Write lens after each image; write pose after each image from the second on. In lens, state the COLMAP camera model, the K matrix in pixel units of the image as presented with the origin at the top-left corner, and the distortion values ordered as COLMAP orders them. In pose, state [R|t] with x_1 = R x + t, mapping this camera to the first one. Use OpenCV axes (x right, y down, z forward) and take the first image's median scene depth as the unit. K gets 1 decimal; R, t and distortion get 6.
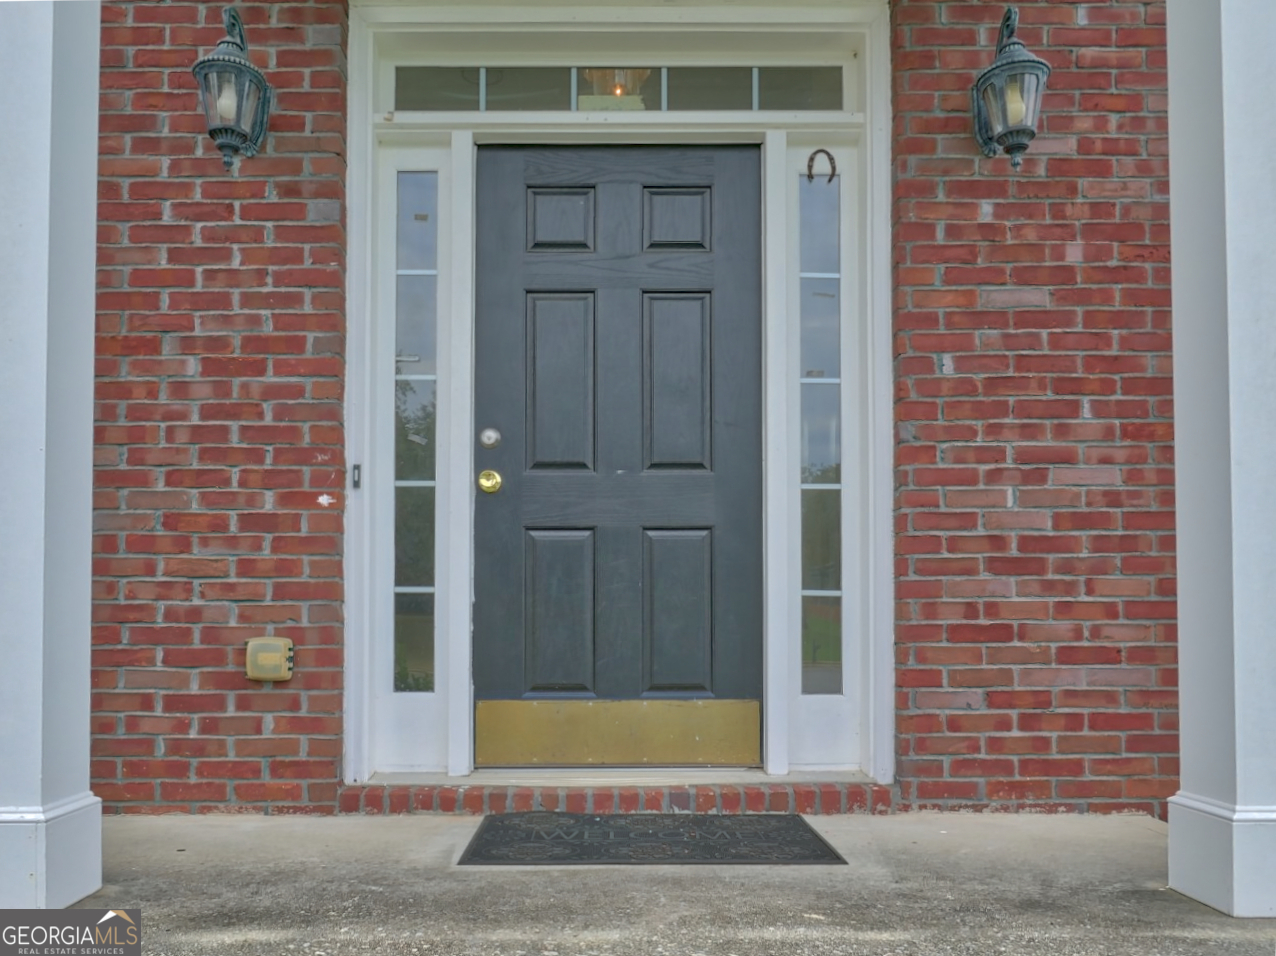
lens RADIAL K [[1044.7, 0, 636.0], [0, 1044.7, 477.3], [0, 0, 1]] dist [0.006817, -0.003041]
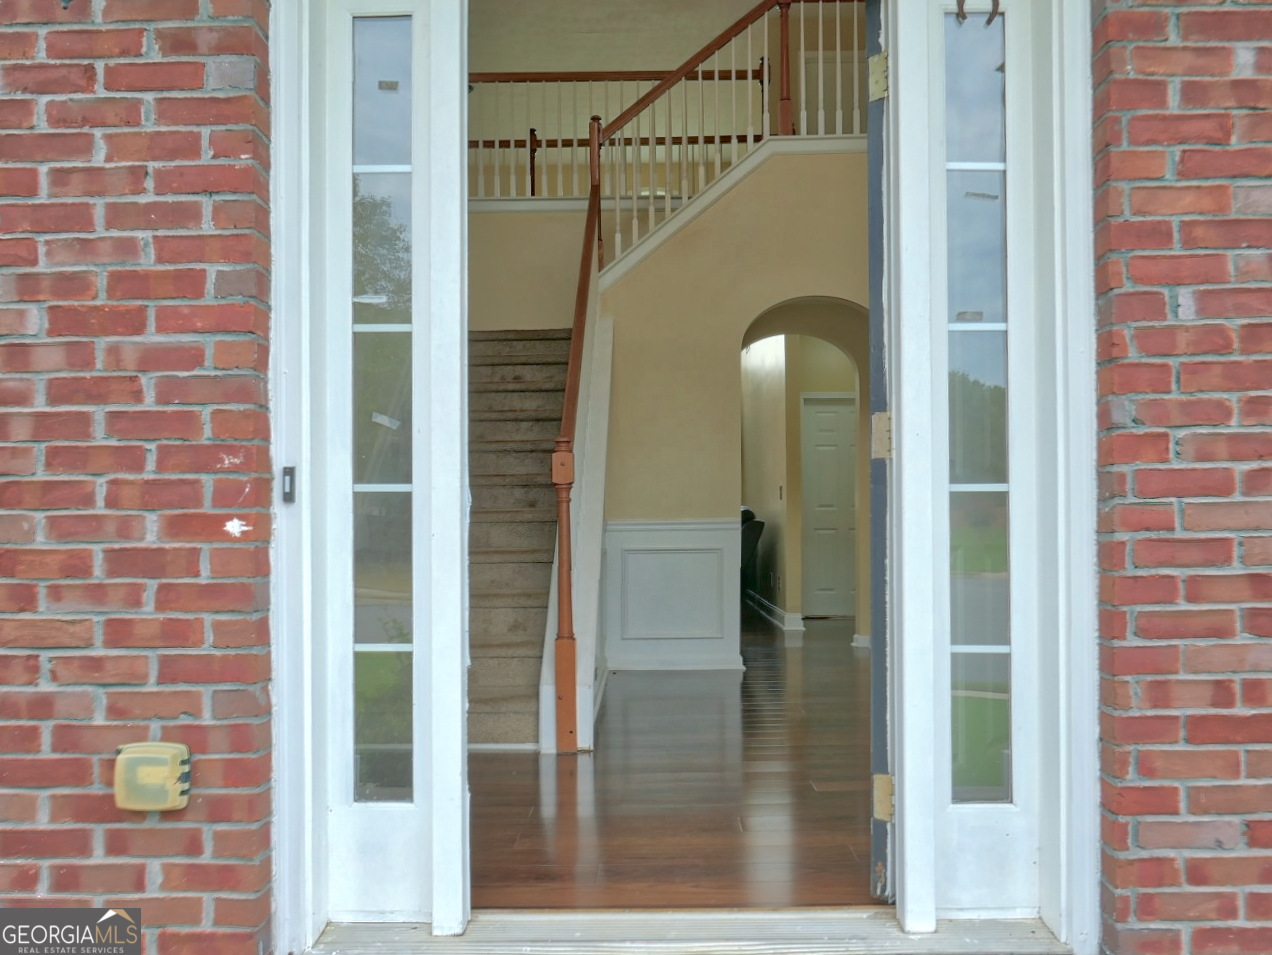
lens RADIAL K [[1000.5, 0, 659.6], [0, 1000.5, 499.2], [0, 0, 1]] dist [0.000992, -0.002752]
pose [[0.999523, -0.002665, -0.030757, -0.010487], [0.006476, 0.992203, 0.124462, -0.069854], [0.030186, -0.124602, 0.991748, 0.370474]]
